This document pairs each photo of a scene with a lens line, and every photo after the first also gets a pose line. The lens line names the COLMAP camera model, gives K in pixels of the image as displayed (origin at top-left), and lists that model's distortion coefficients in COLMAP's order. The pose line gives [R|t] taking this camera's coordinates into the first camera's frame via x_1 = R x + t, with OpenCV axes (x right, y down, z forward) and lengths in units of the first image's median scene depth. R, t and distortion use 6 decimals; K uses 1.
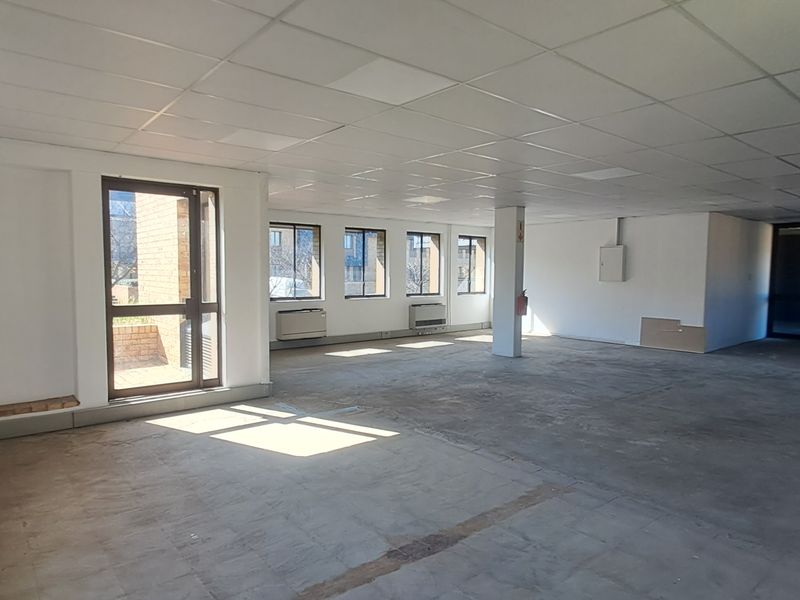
lens RADIAL K [[526.4, 0, 401.4], [0, 526.4, 307.0], [0, 0, 1]] dist [-0.018893, 0.035834]
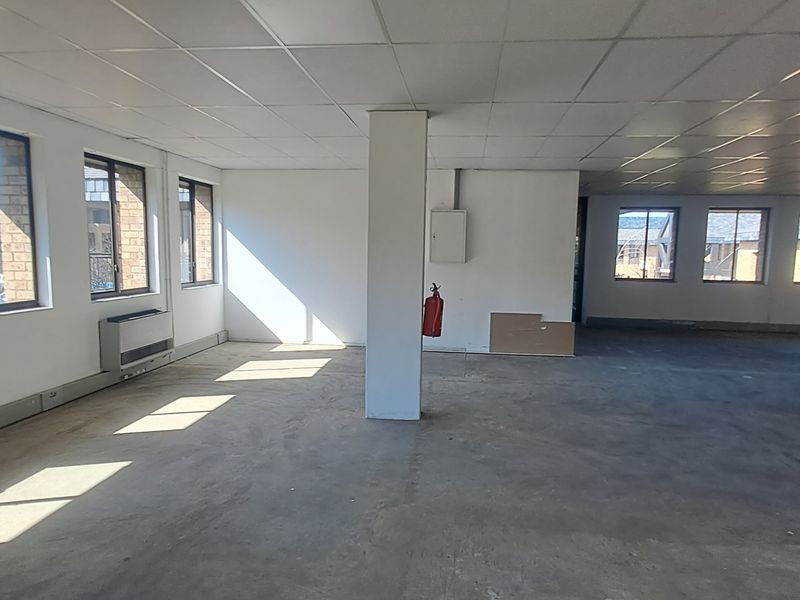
lens RADIAL K [[520.1, 0, 403.1], [0, 520.1, 307.0], [0, 0, 1]] dist [0.001130, 0.005194]
pose [[0.725792, -0.069669, 0.684378, -0.109510], [0.033640, 0.997263, 0.065845, -0.038282], [-0.687092, -0.024768, 0.726149, 0.552395]]
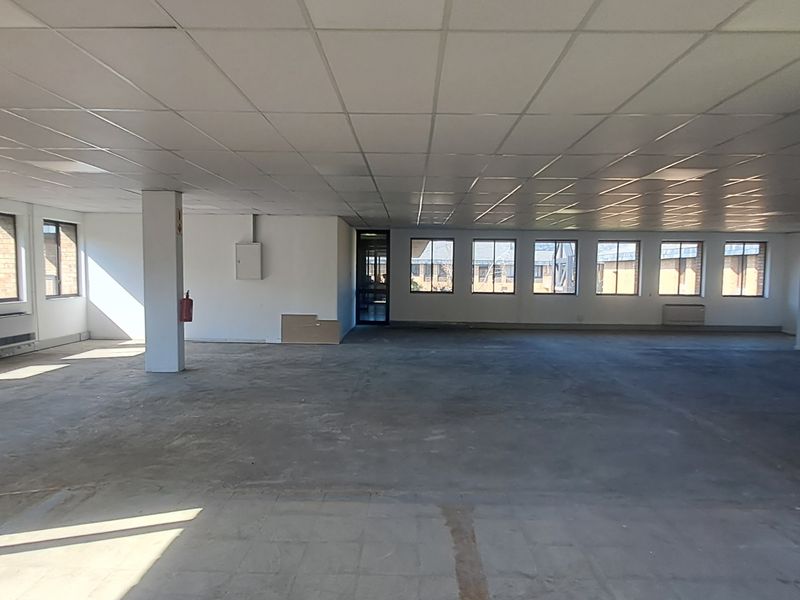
lens RADIAL K [[522.6, 0, 401.5], [0, 522.6, 308.2], [0, 0, 1]] dist [-0.011838, 0.019932]
pose [[0.651969, -0.051512, 0.756493, -0.150038], [0.043115, 0.998594, 0.030839, -0.013581], [-0.757018, 0.012510, 0.653274, 0.158651]]
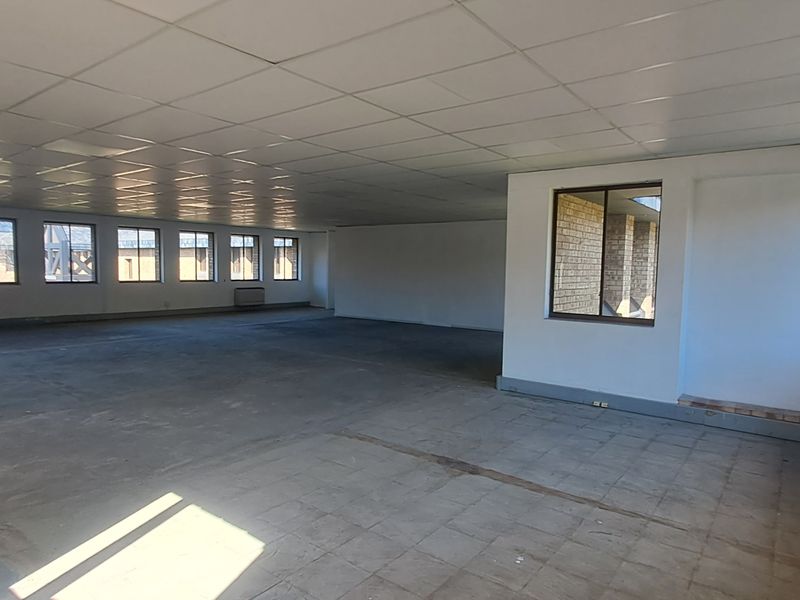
lens RADIAL K [[524.6, 0, 398.2], [0, 524.6, 302.8], [0, 0, 1]] dist [0.005383, 0.006658]
pose [[-0.218745, -0.077526, 0.972697, -0.329900], [0.046396, 0.994885, 0.089728, -0.027958], [-0.974678, 0.064757, -0.214029, 0.374870]]
